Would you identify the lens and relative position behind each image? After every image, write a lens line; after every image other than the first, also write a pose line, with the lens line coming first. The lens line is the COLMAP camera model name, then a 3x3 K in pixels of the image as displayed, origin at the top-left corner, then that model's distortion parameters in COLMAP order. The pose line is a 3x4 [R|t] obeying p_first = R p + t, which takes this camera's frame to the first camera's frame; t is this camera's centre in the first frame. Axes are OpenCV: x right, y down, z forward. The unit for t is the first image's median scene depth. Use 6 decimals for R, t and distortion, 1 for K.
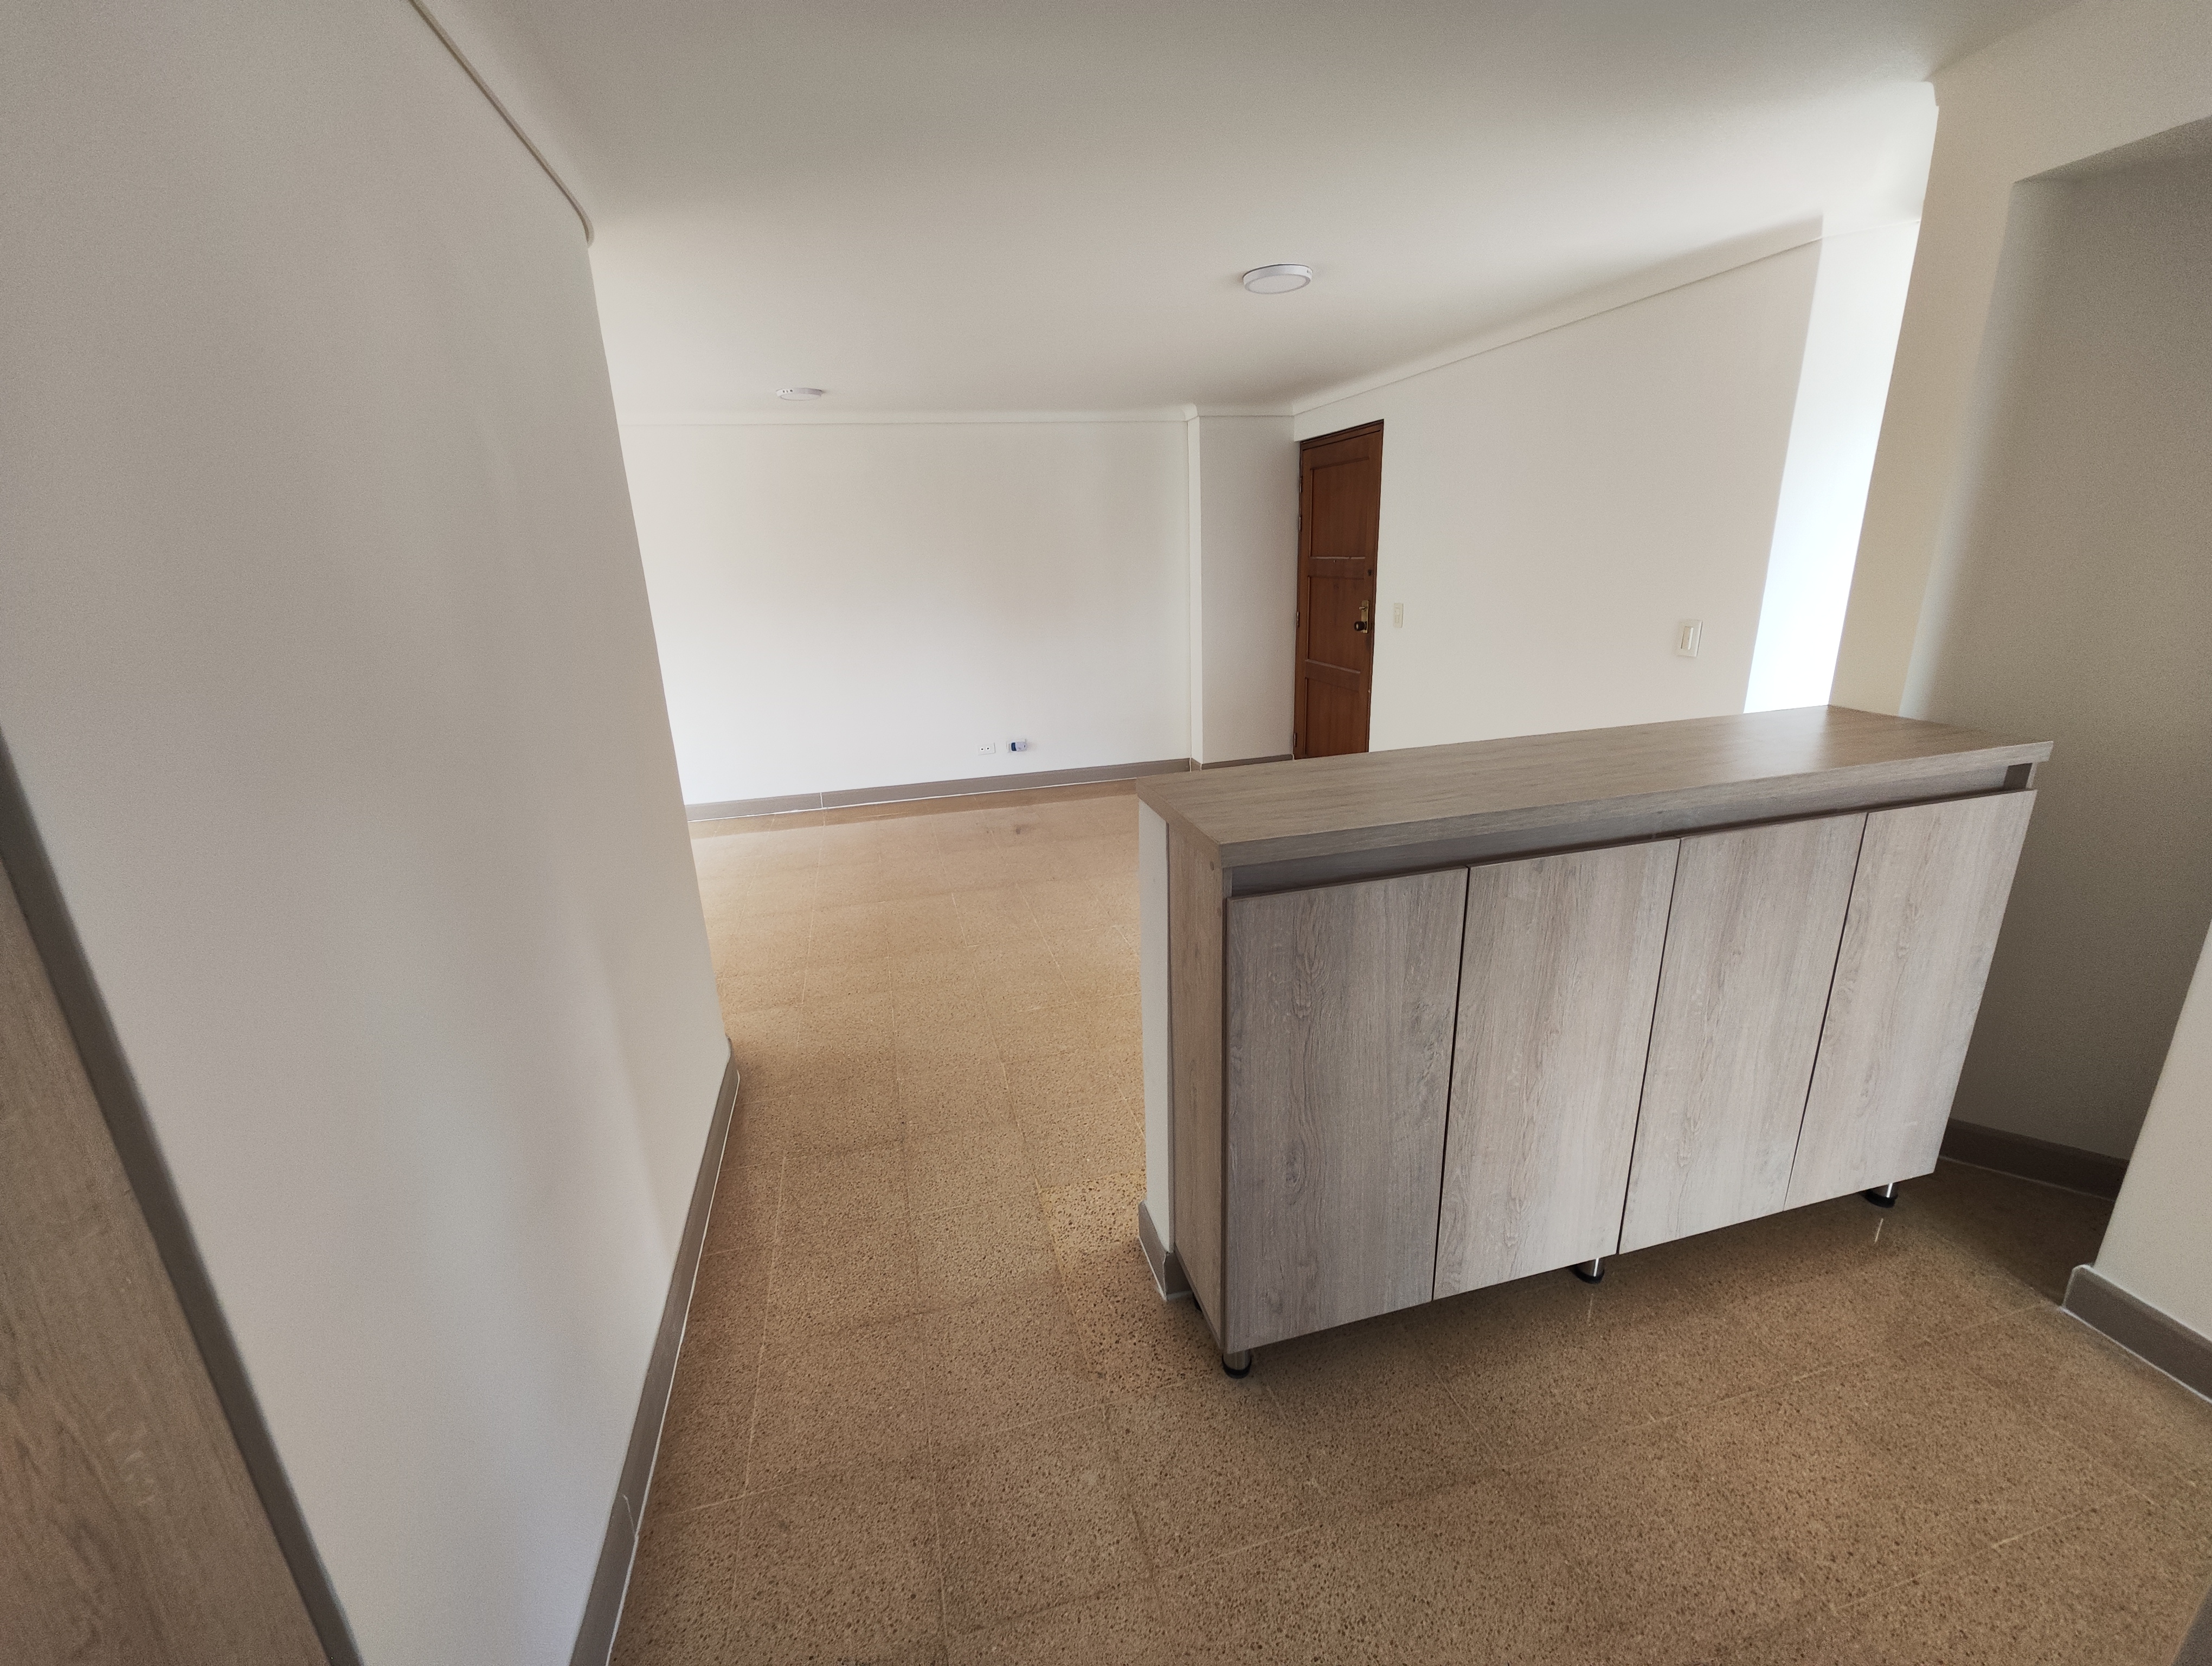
lens RADIAL K [[907.6, 0, 1107.5], [0, 907.6, 840.2], [0, 0, 1]] dist [0.002605, 0.000167]
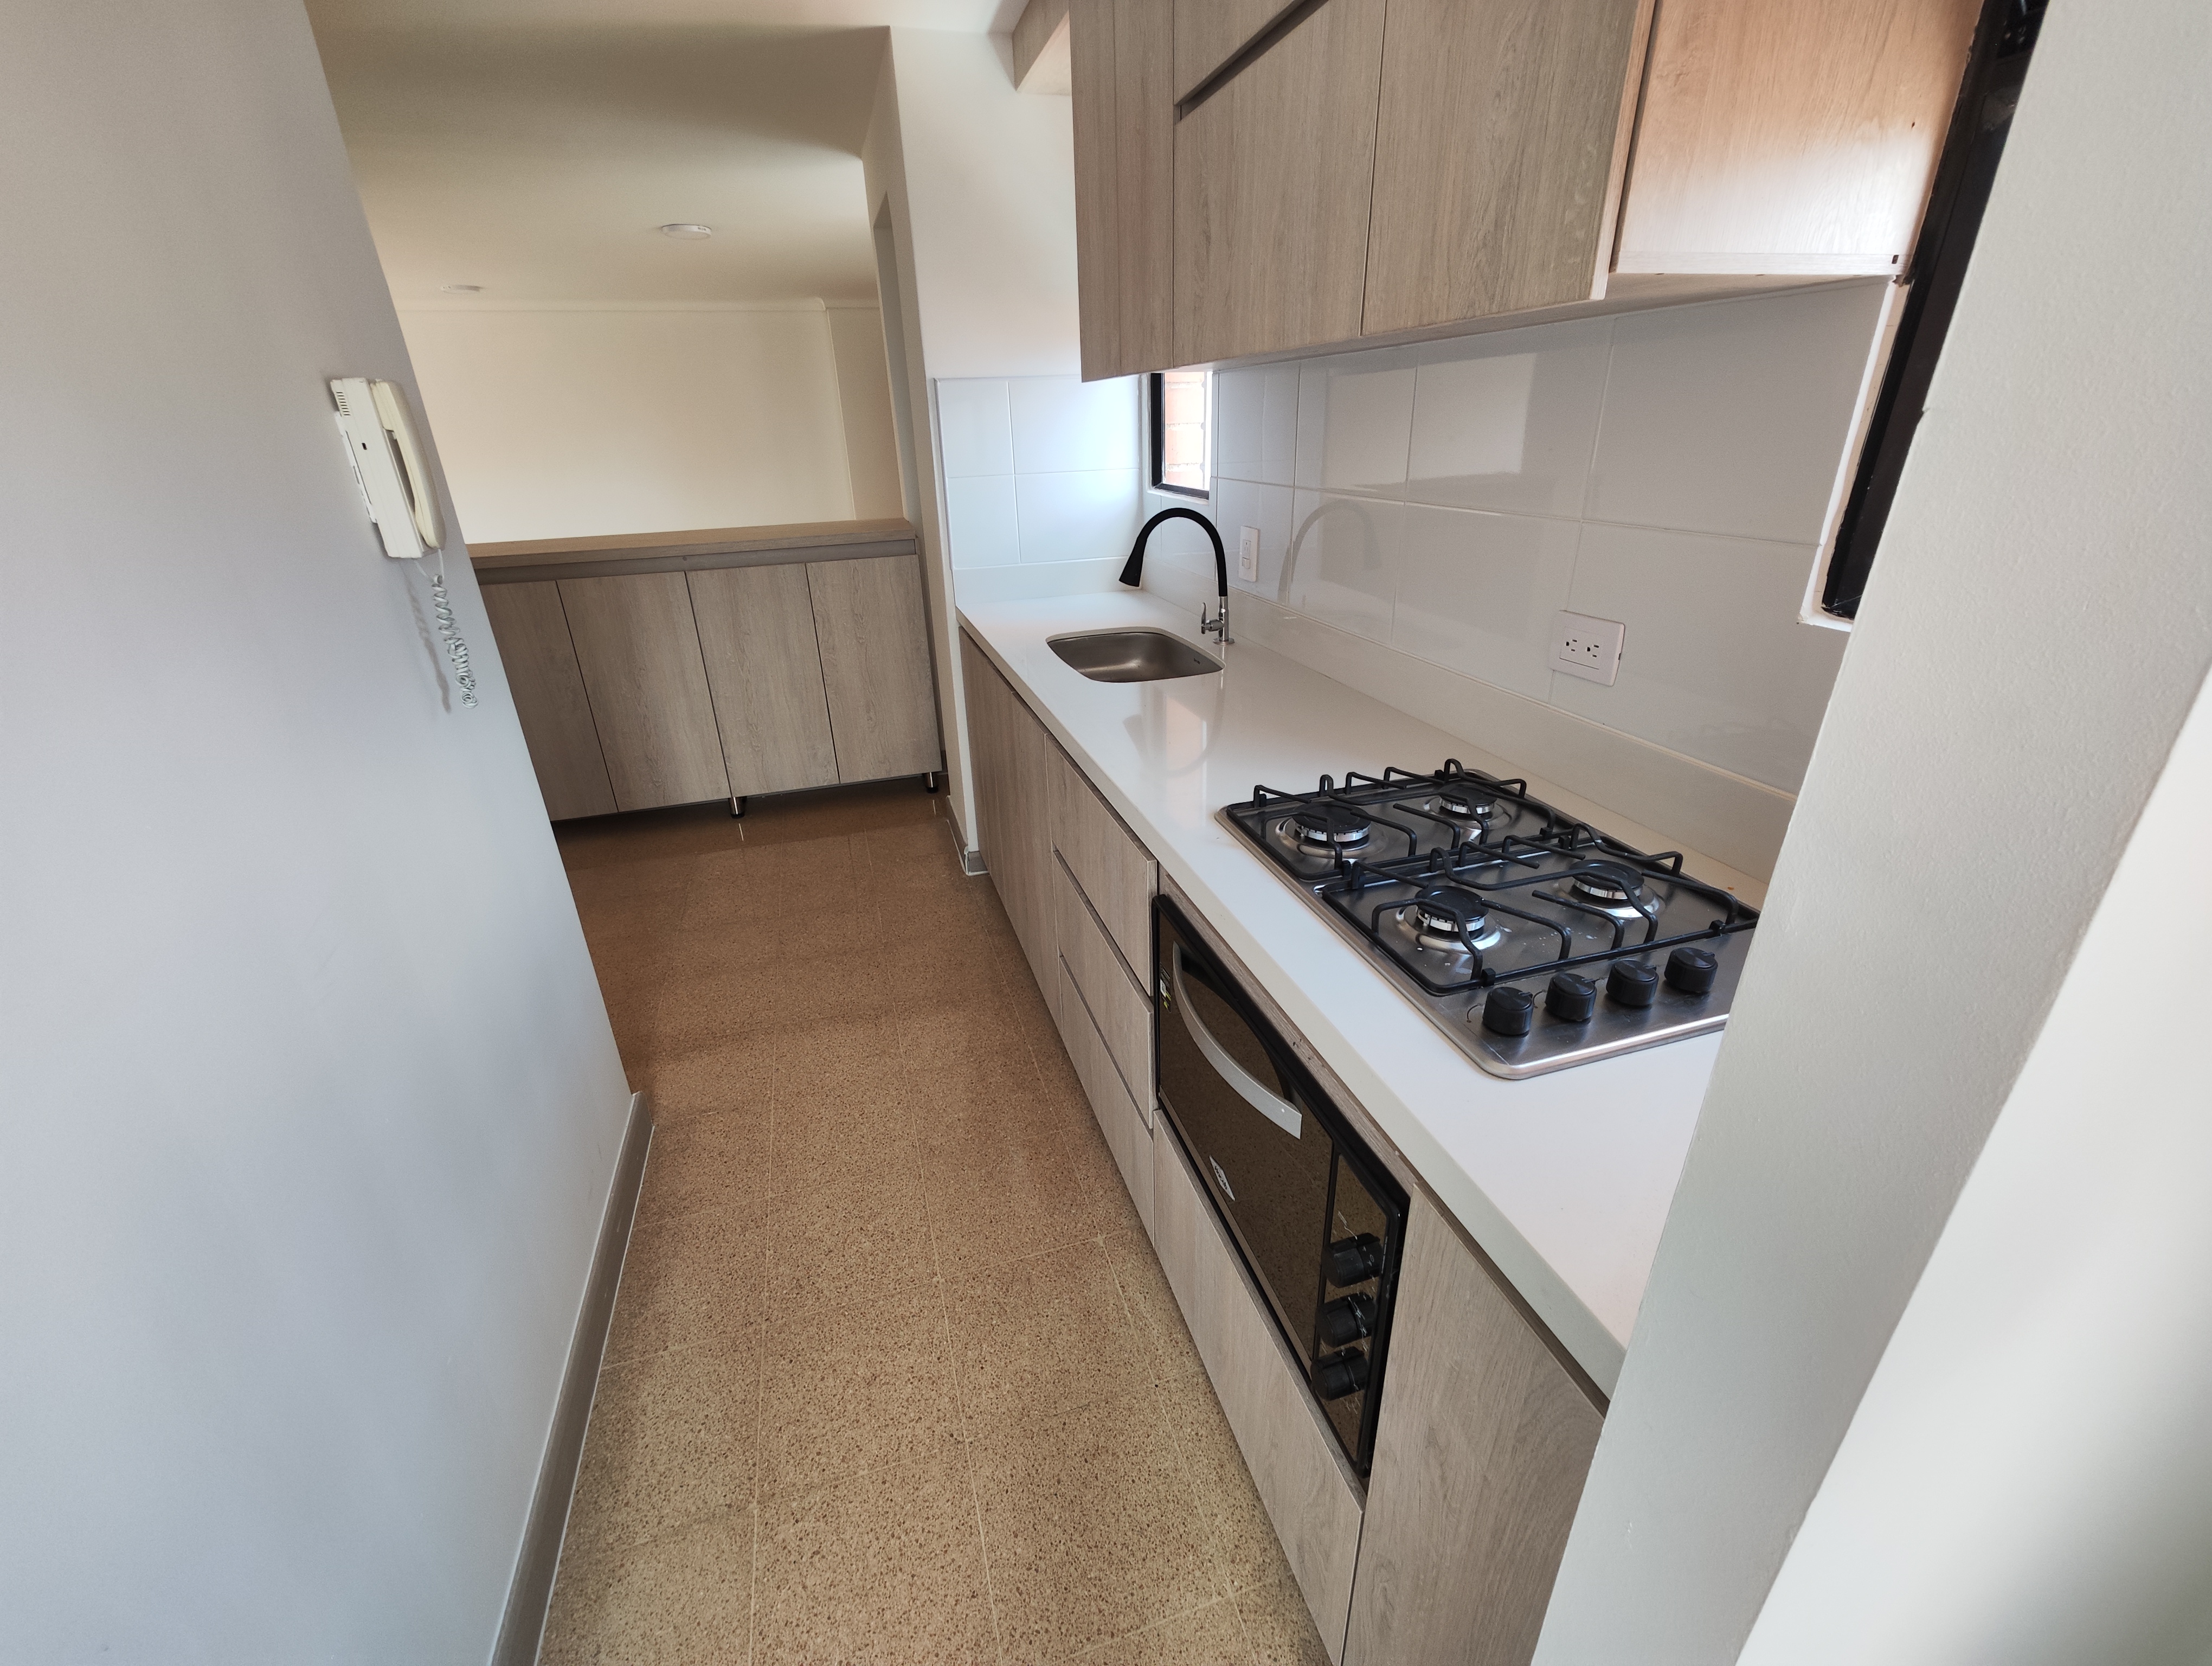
lens RADIAL K [[907.6, 0, 1104.7], [0, 907.6, 832.8], [0, 0, 1]] dist [0.002605, 0.000167]
pose [[0.999349, -0.002576, 0.035993, 0.772154], [-0.001700, 0.992979, 0.118275, 0.176031], [-0.036045, -0.118259, 0.992328, -0.593909]]
